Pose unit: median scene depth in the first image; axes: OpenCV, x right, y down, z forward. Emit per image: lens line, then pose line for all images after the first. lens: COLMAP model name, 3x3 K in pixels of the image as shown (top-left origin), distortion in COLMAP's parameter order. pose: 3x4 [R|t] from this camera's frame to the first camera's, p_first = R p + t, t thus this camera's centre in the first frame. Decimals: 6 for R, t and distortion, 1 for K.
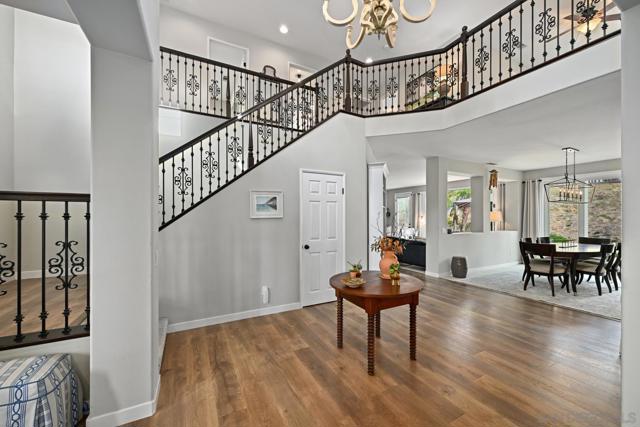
lens RADIAL K [[250.2, 0, 323.2], [0, 250.2, 216.0], [0, 0, 1]] dist [-0.001364, -0.000437]
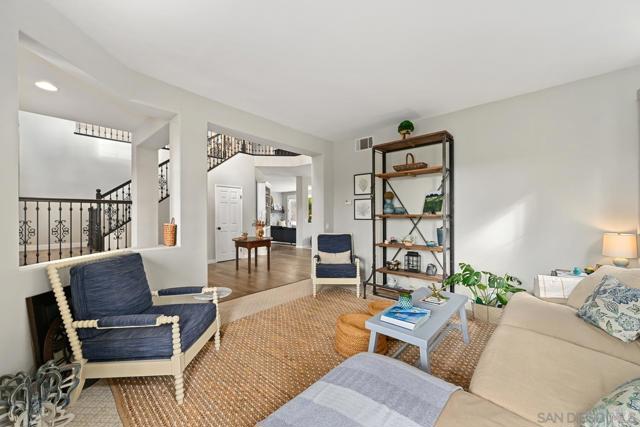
lens RADIAL K [[253.2, 0, 320.0], [0, 253.2, 213.5], [0, 0, 1]] dist [0.000049, -0.000019]
pose [[0.941490, -0.001018, 0.337038, 0.001461], [0.000608, 0.999999, 0.001322, 0.012655], [-0.337039, -0.001040, 0.941490, -0.720967]]
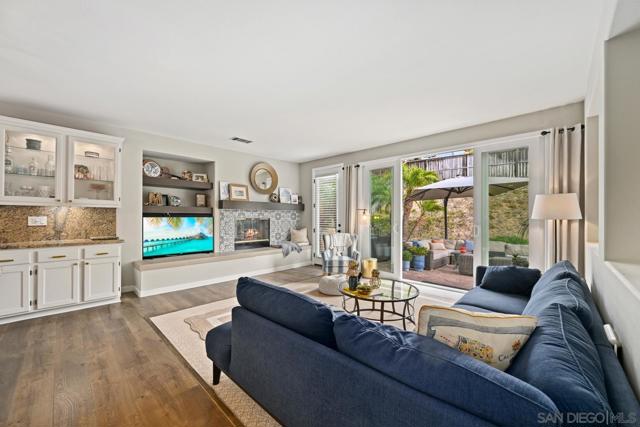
lens RADIAL K [[250.2, 0, 323.2], [0, 250.2, 216.0], [0, 0, 1]] dist [-0.001364, -0.000437]
pose [[0.949315, 0.002430, 0.314316, 0.338725], [-0.003955, 0.999983, 0.004216, 0.024719], [-0.314300, -0.005245, 0.949309, 1.171821]]
